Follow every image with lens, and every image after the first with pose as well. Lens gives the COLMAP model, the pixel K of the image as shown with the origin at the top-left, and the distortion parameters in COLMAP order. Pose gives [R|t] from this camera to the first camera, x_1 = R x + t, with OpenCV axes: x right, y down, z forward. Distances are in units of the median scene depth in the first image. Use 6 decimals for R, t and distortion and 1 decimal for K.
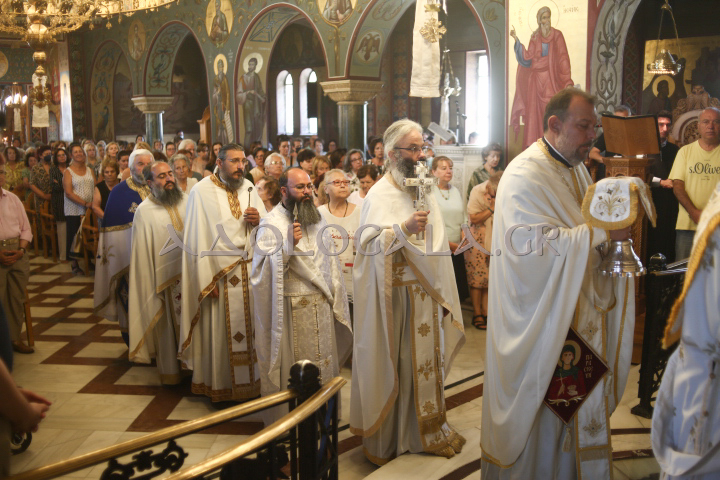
lens RADIAL K [[713.5, 0, 360.0], [0, 713.5, 240.0], [0, 0, 1]] dist [-0.121736, 0.038521]
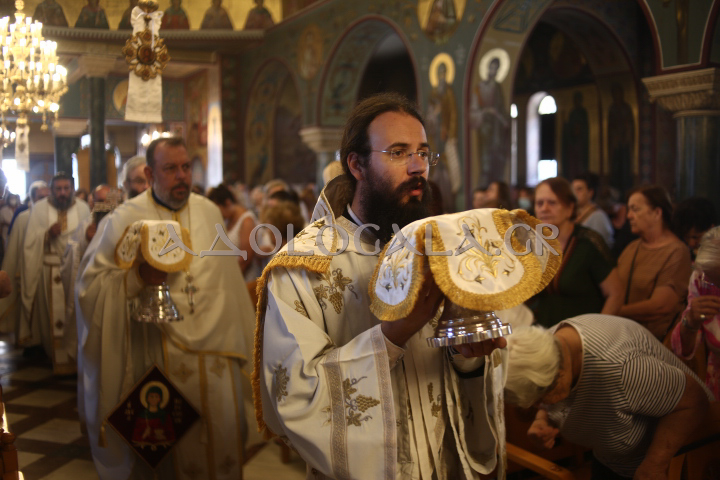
lens RADIAL K [[713.5, 0, 360.0], [0, 713.5, 240.0], [0, 0, 1]] dist [-0.121736, 0.038521]
pose [[0.980222, 0.019792, -0.196910, -0.118304], [-0.037936, 0.995326, -0.088804, -0.025636], [0.194232, 0.094517, 0.976392, 0.303295]]
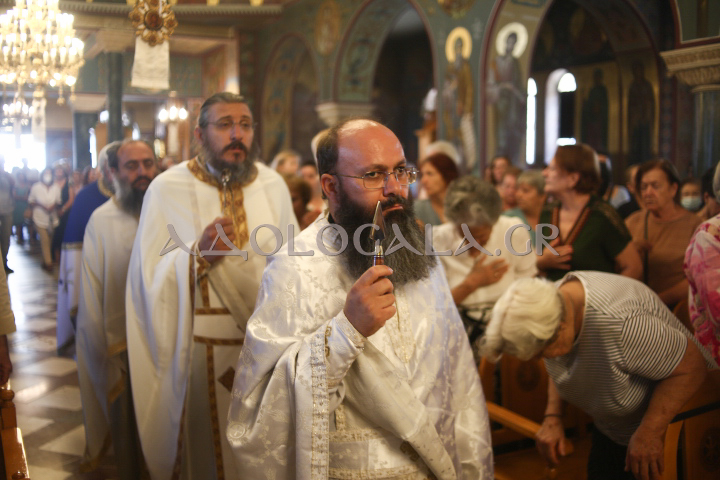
lens RADIAL K [[714.0, 0, 360.0], [0, 714.0, 240.0], [0, 0, 1]] dist [-0.120752, 0.036371]
pose [[0.974025, 0.036493, -0.223481, -0.113889], [-0.051289, 0.996833, -0.060765, -0.021748], [0.220556, 0.070649, 0.972812, 0.306196]]
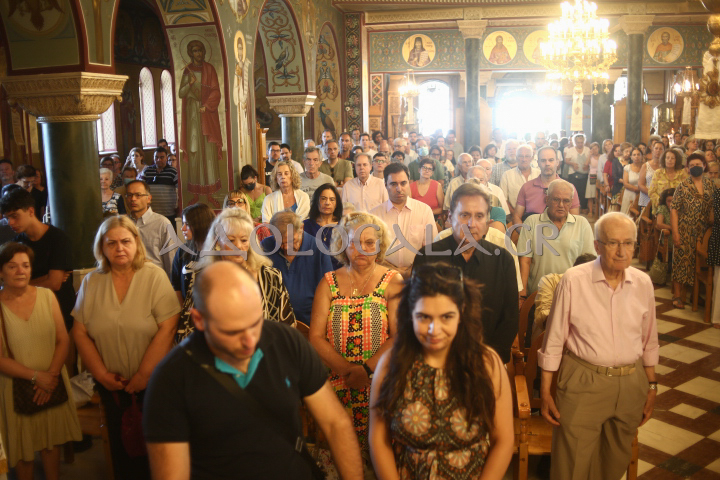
lens RADIAL K [[706.3, 0, 360.0], [0, 706.3, 240.0], [0, 0, 1]] dist [-0.105067, 0.005883]
pose [[0.622506, 0.130114, -0.771723, -0.090804], [-0.111009, 0.990793, 0.077505, -0.045648], [0.774702, 0.037421, 0.631218, 0.201113]]
